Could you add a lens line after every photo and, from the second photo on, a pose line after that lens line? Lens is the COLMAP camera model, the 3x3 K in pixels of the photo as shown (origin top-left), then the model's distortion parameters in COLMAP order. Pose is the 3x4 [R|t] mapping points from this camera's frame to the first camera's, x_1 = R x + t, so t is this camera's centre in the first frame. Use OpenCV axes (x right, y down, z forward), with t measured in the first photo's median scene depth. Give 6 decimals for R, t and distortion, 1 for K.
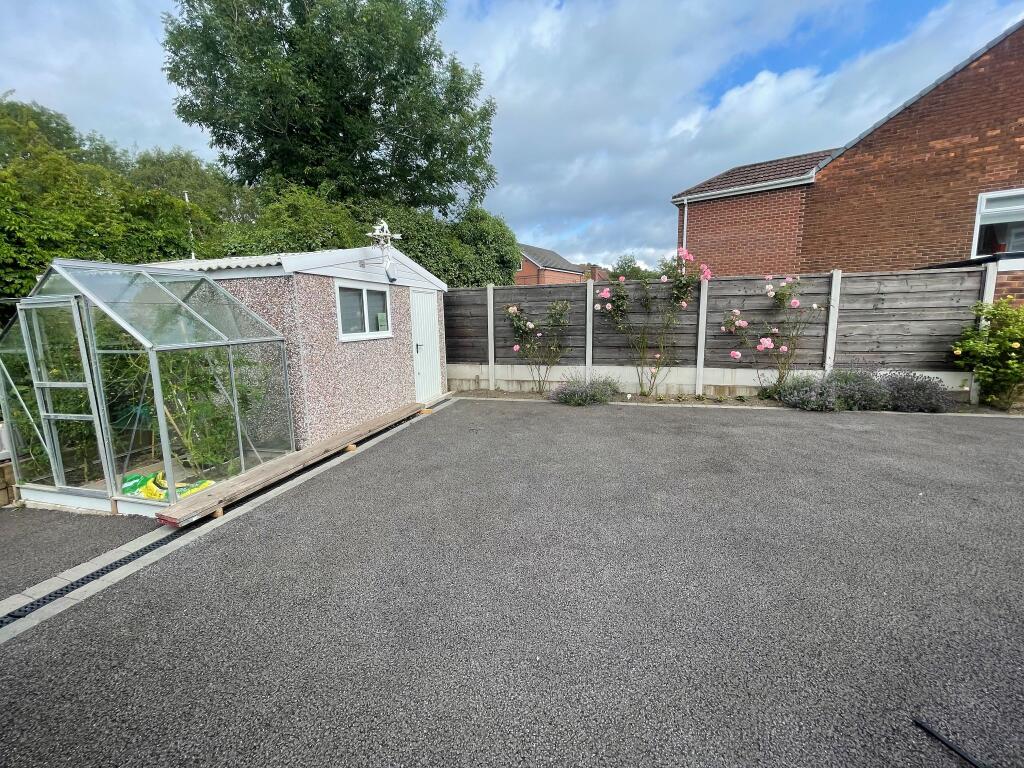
lens RADIAL K [[412.7, 0, 511.2], [0, 412.7, 373.9], [0, 0, 1]] dist [-0.001655, -0.000771]
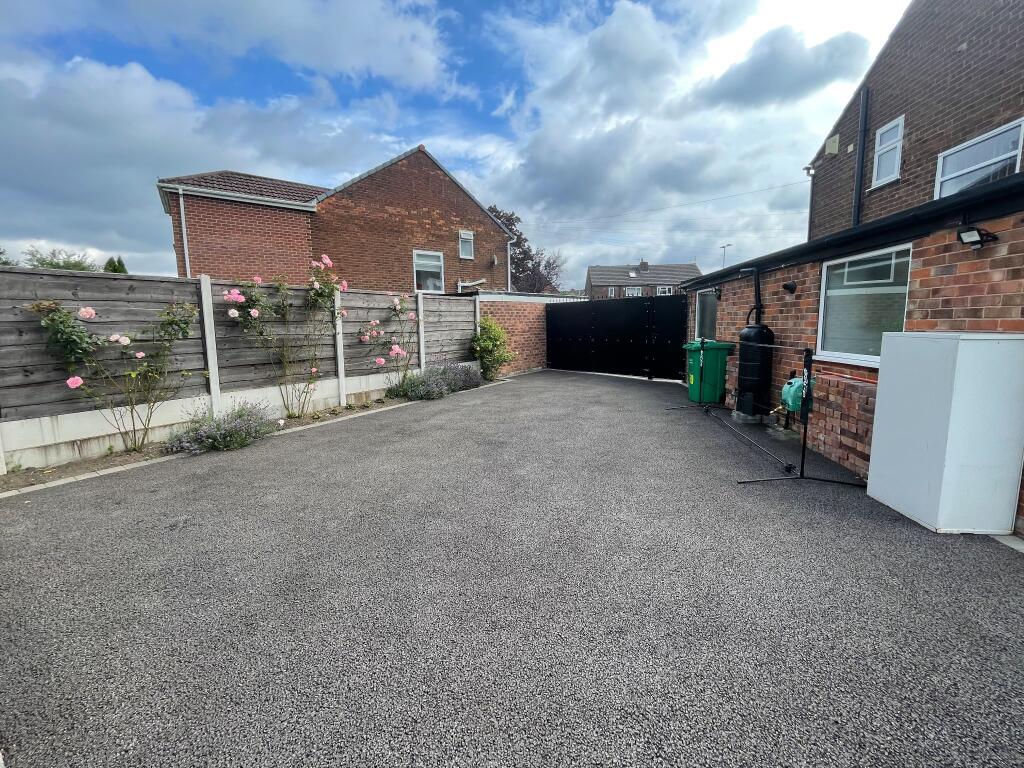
lens RADIAL K [[412.7, 0, 511.2], [0, 412.7, 373.9], [0, 0, 1]] dist [-0.001655, -0.000771]
pose [[0.310290, -0.100787, 0.945284, -0.341402], [0.139176, 0.988466, 0.059707, -0.026794], [-0.940399, 0.113035, 0.320738, 0.284364]]
